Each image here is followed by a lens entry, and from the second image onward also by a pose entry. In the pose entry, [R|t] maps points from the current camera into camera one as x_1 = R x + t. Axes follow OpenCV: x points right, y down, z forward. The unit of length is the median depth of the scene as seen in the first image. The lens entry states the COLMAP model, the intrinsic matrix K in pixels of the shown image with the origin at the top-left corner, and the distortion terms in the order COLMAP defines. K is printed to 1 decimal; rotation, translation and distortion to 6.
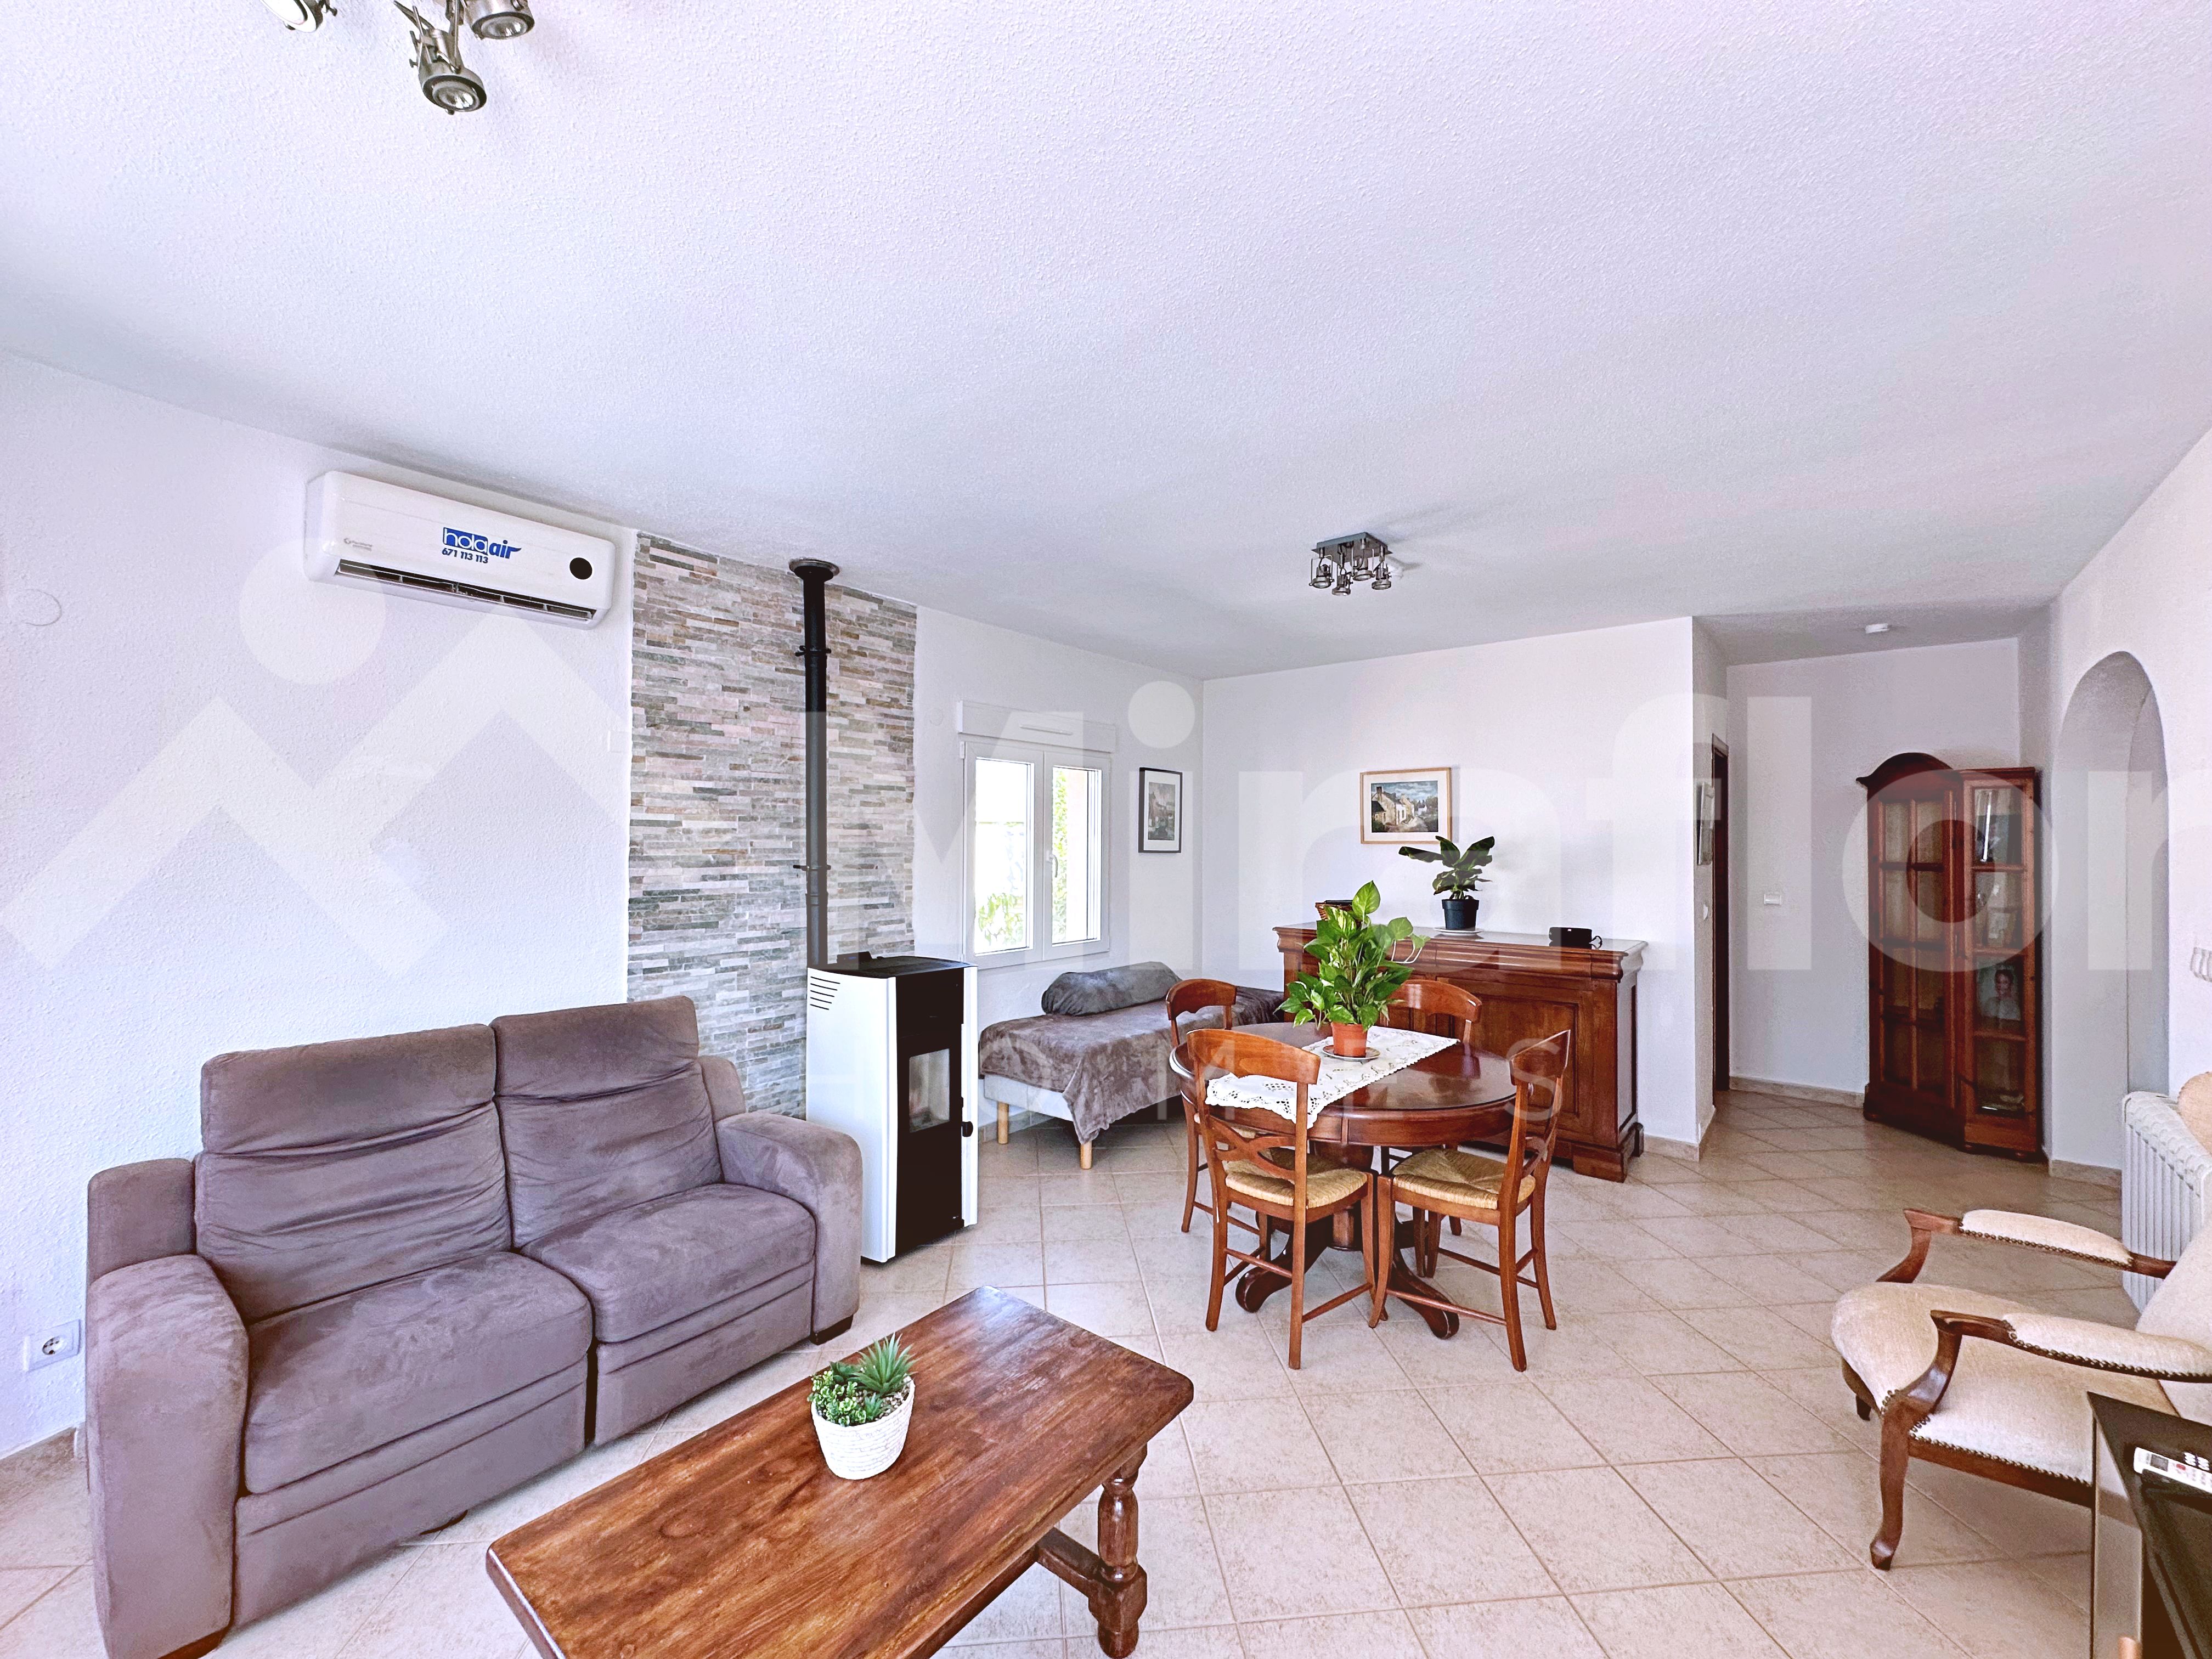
lens RADIAL K [[883.6, 0, 1102.6], [0, 883.6, 828.1], [0, 0, 1]] dist [-0.003191, 0.000196]
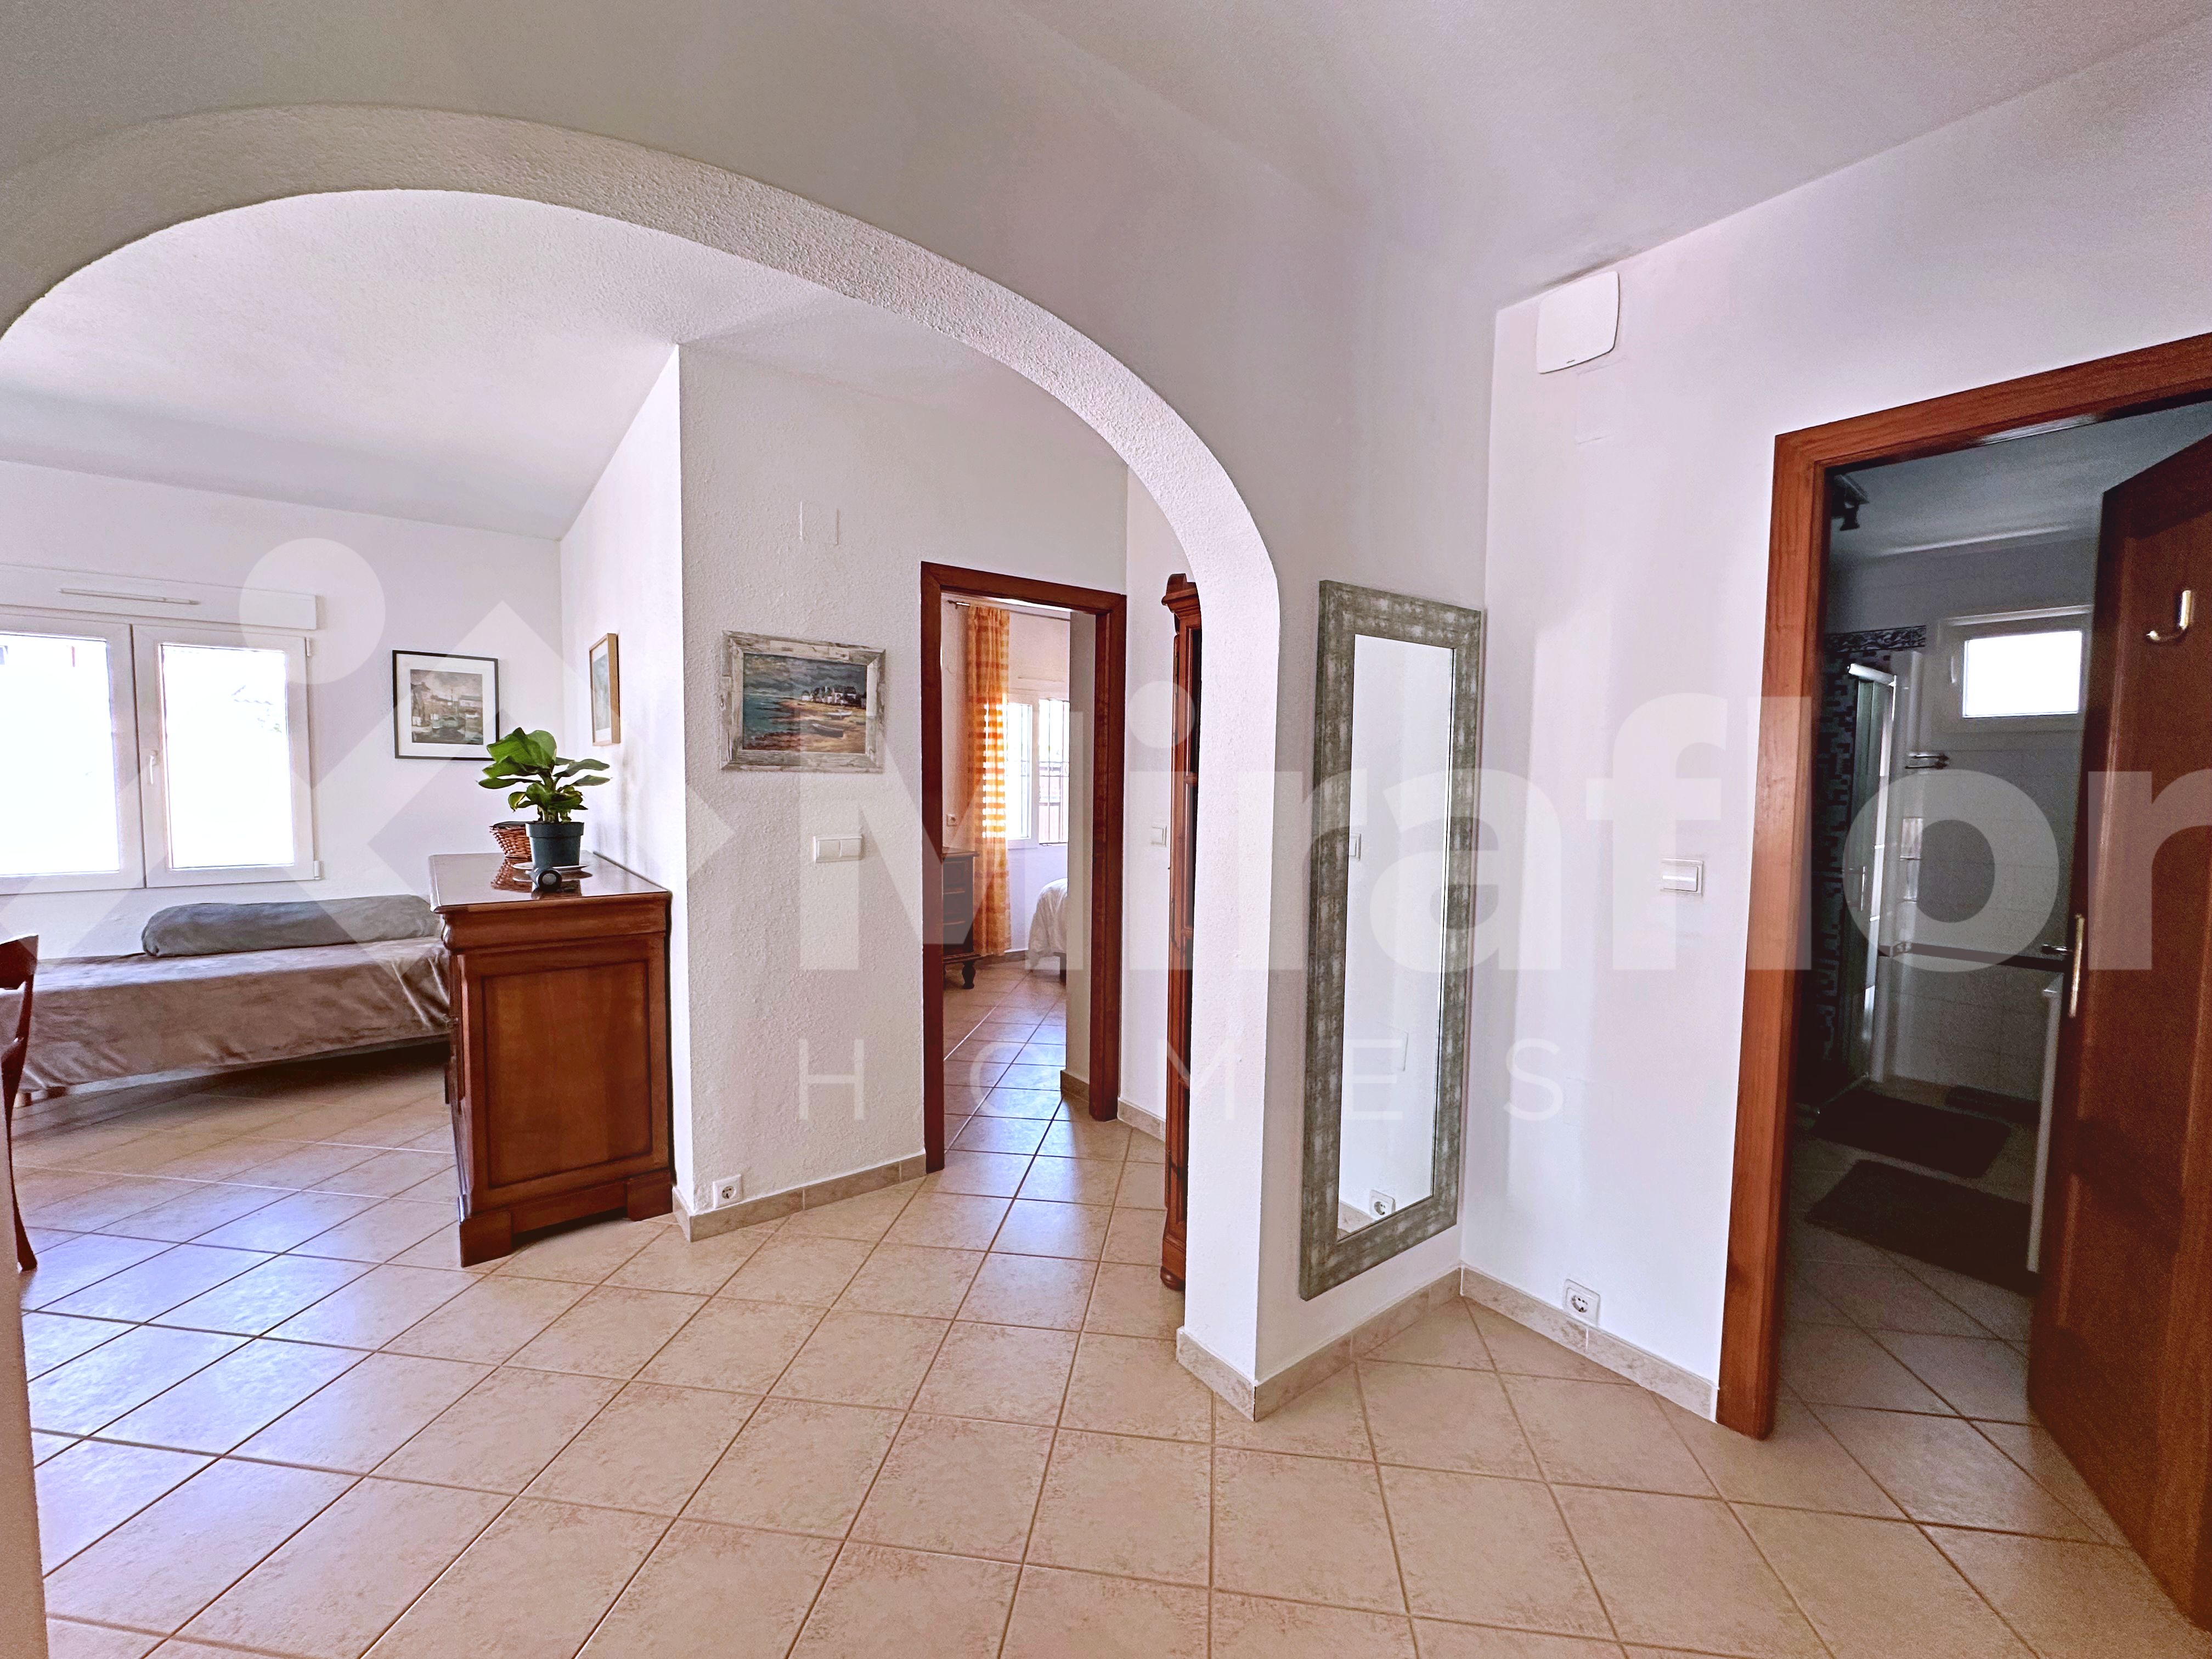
lens RADIAL K [[891.9, 0, 1106.0], [0, 891.9, 829.5], [0, 0, 1]] dist [-0.002137, 0.000393]
pose [[0.974666, 0.023967, -0.222377, 1.200252], [-0.006537, 0.996870, 0.078791, 0.034115], [0.223570, -0.075342, 0.971772, 0.509019]]
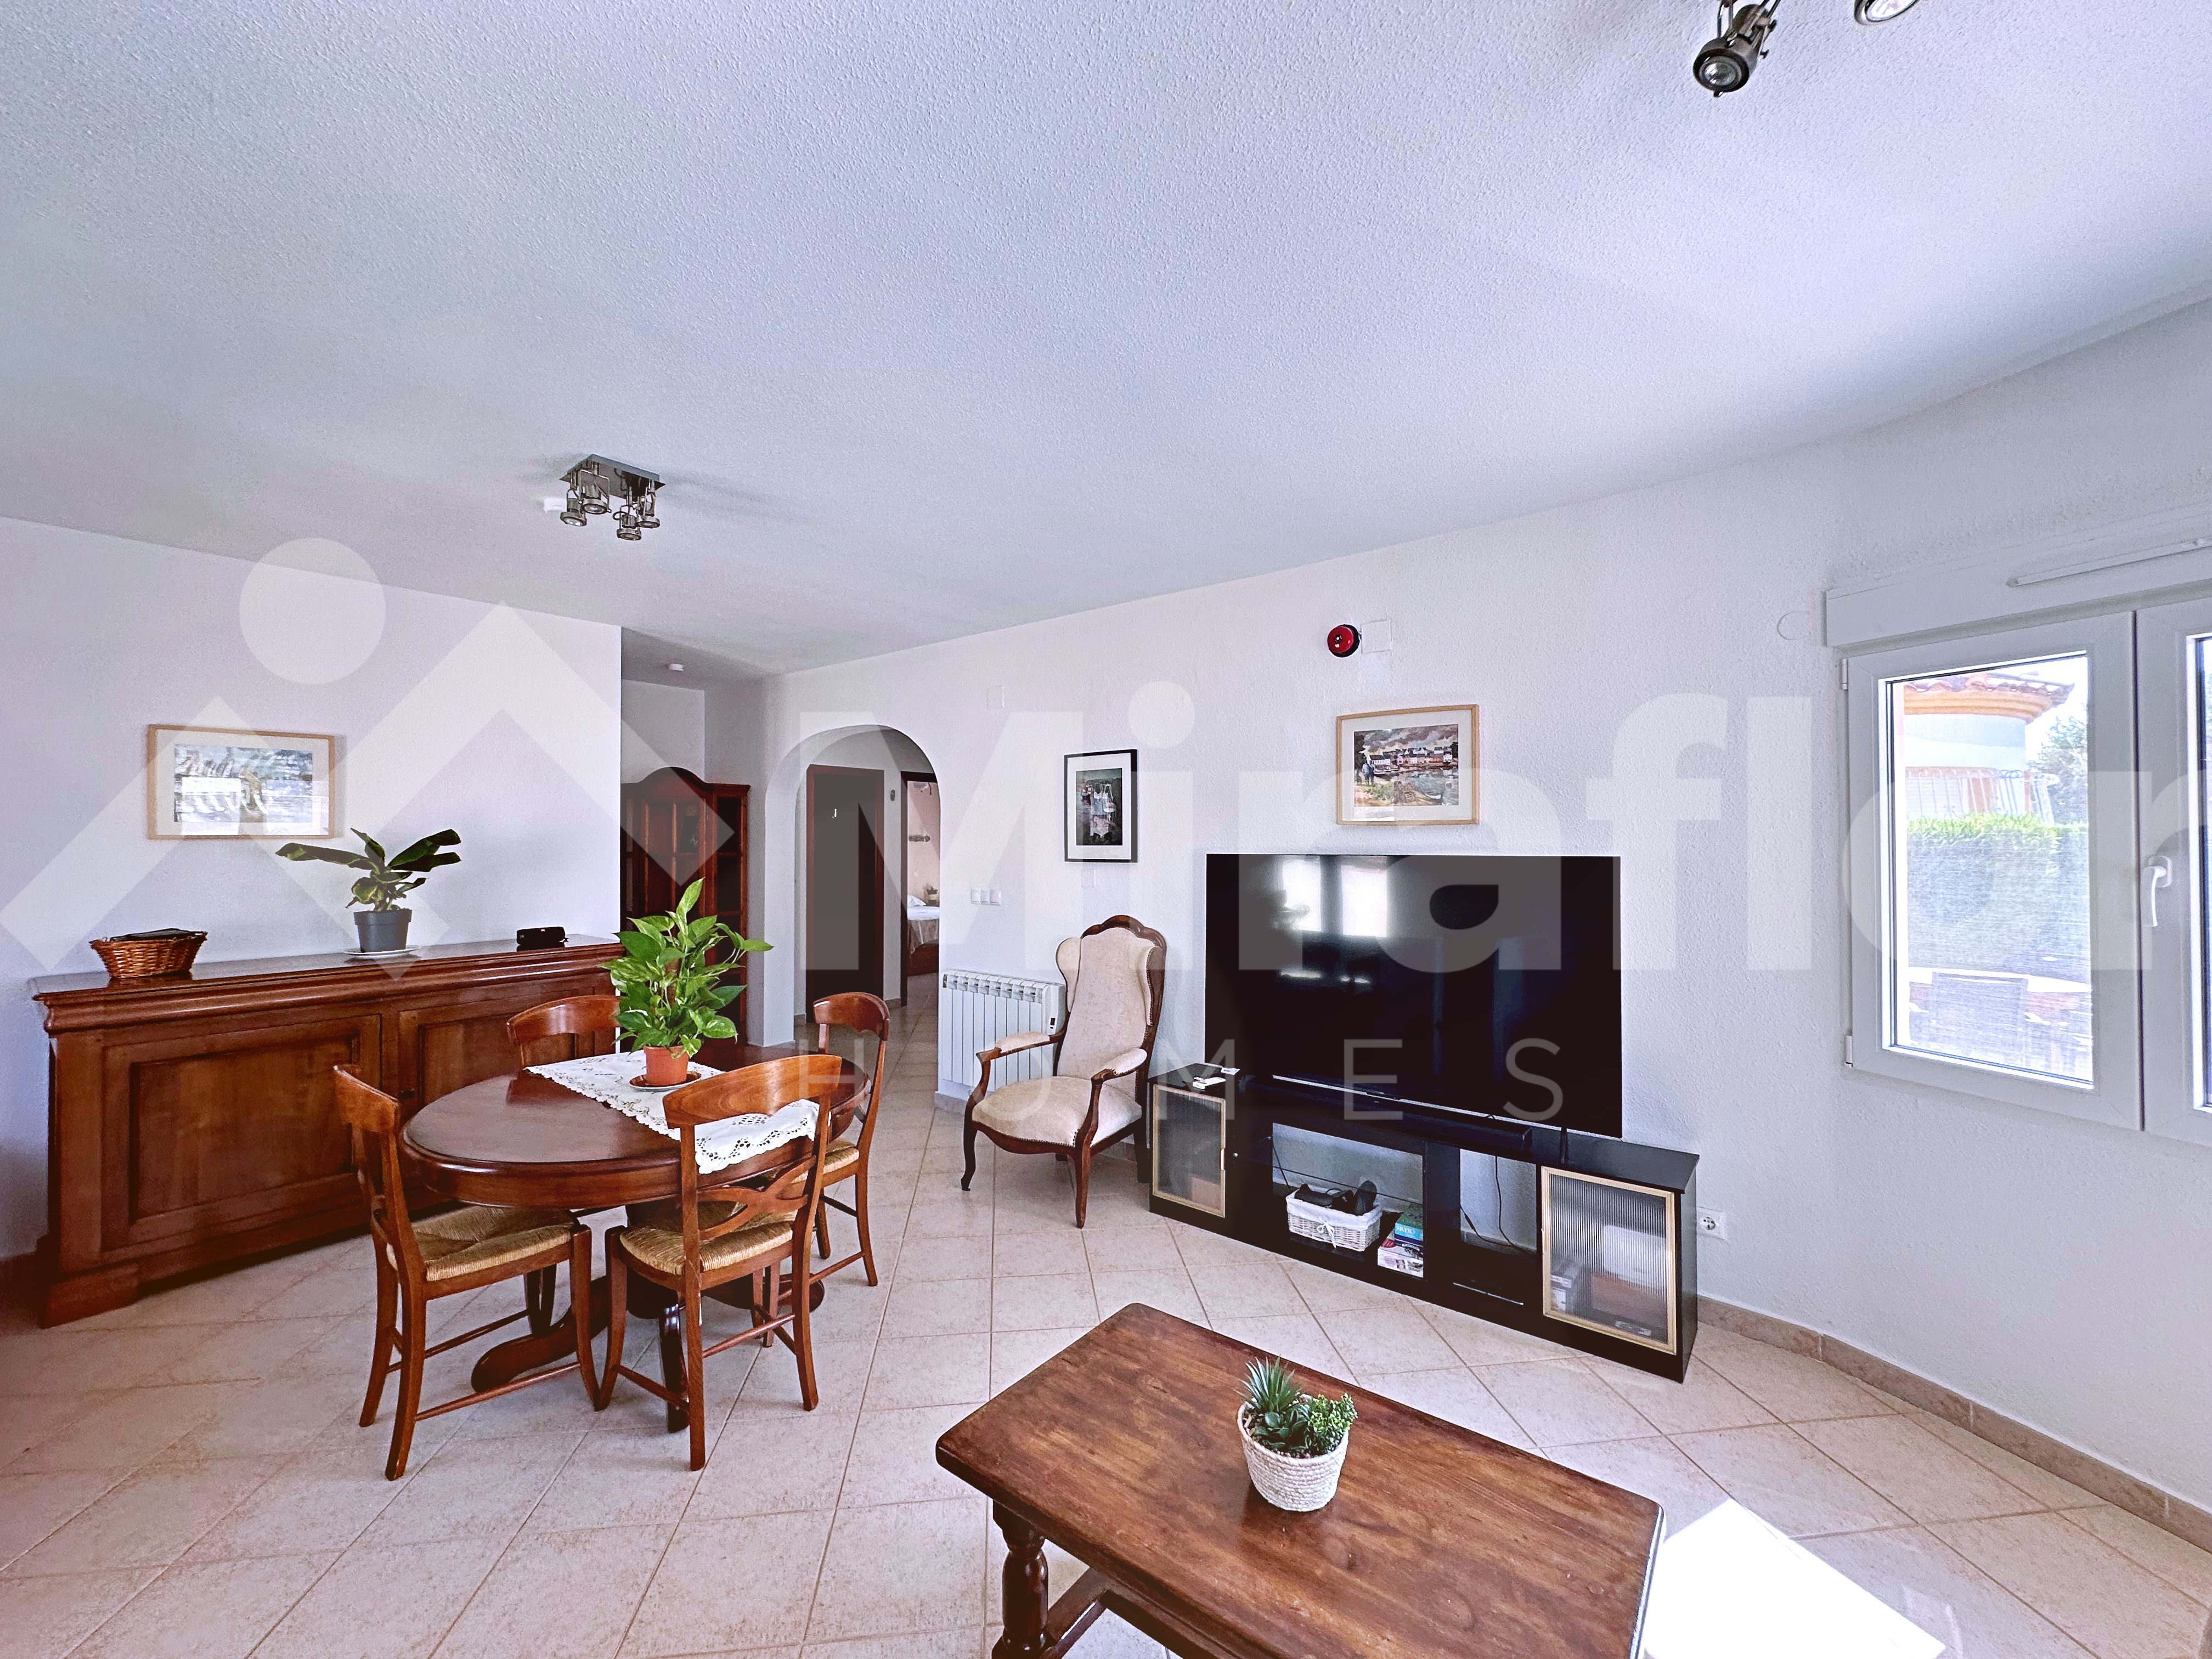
lens RADIAL K [[888.1, 0, 1101.8], [0, 888.1, 827.7], [0, 0, 1]] dist [-0.002571, 0.000128]
pose [[-0.023916, 0.009273, 0.999671, -0.475454], [-0.012827, 0.999872, -0.009581, 0.009464], [-0.999632, -0.013052, -0.023794, 0.484353]]
